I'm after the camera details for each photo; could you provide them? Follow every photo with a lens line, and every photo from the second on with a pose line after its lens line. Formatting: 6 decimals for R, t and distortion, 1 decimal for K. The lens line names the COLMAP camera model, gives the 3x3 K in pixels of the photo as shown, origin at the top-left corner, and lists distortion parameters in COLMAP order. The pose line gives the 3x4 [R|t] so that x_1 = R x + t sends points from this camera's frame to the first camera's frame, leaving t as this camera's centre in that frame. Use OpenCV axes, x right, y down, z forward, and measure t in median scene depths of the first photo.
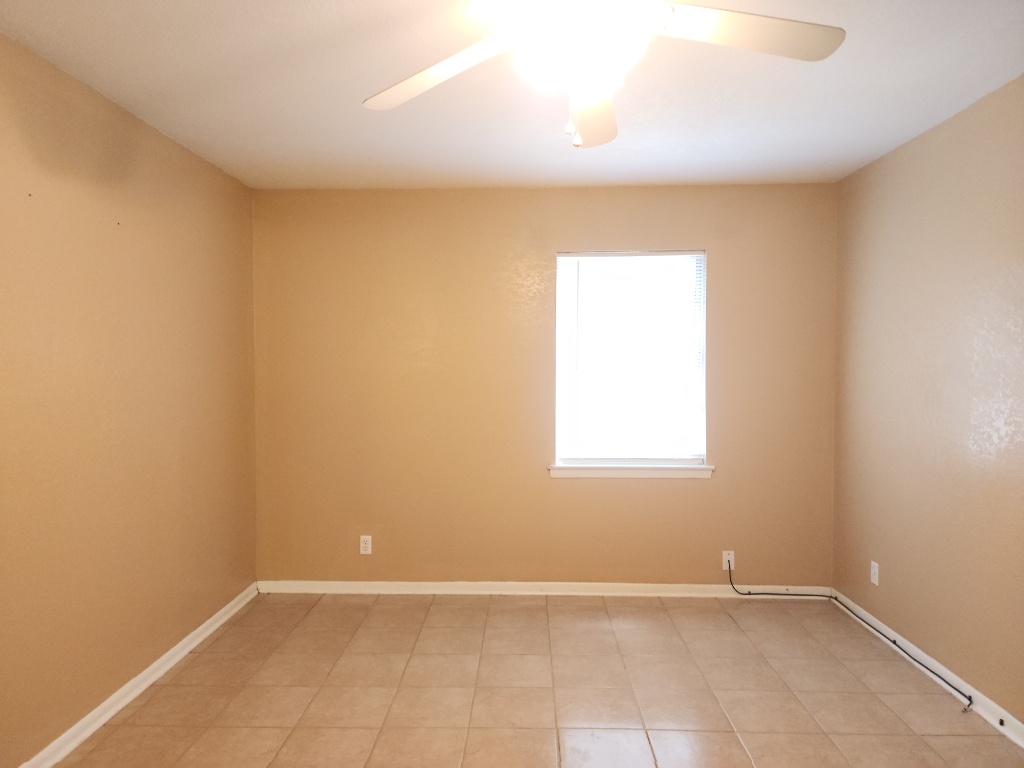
lens RADIAL K [[687.5, 0, 510.3], [0, 687.5, 381.9], [0, 0, 1]] dist [0.074318, -0.020541]
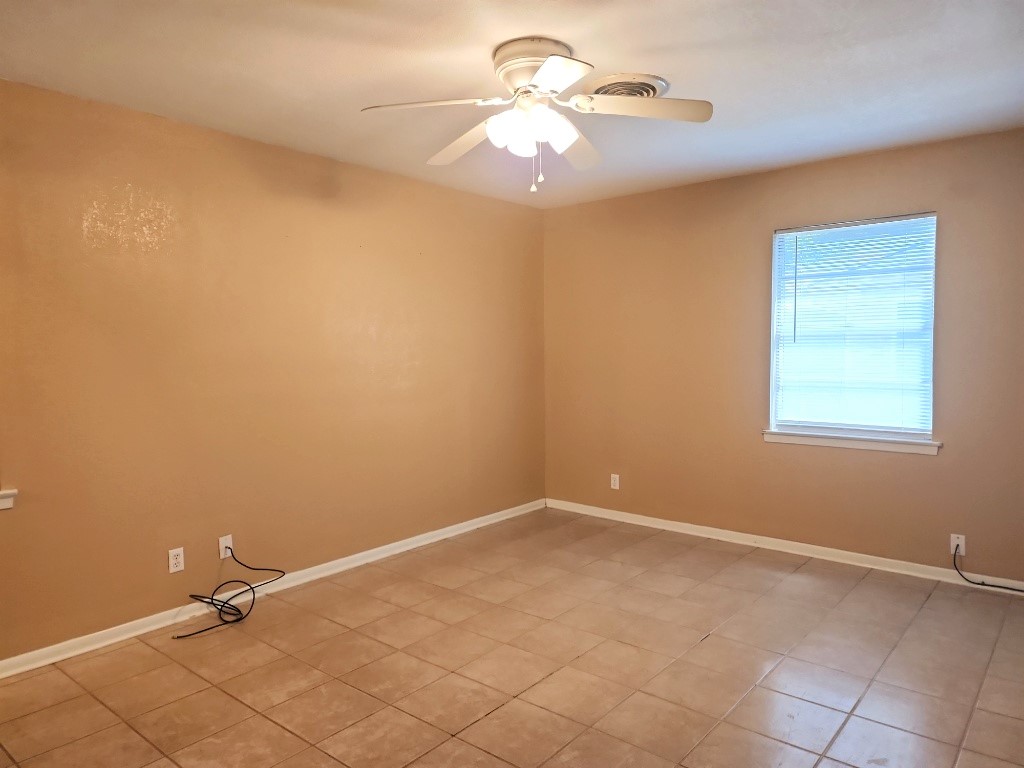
lens RADIAL K [[687.5, 0, 507.8], [0, 687.5, 378.2], [0, 0, 1]] dist [0.074318, -0.020541]
pose [[0.786424, 0.023148, -0.617253, 0.421901], [-0.002786, 0.999420, 0.033932, 0.003946], [0.617681, -0.024965, 0.786033, -0.109710]]
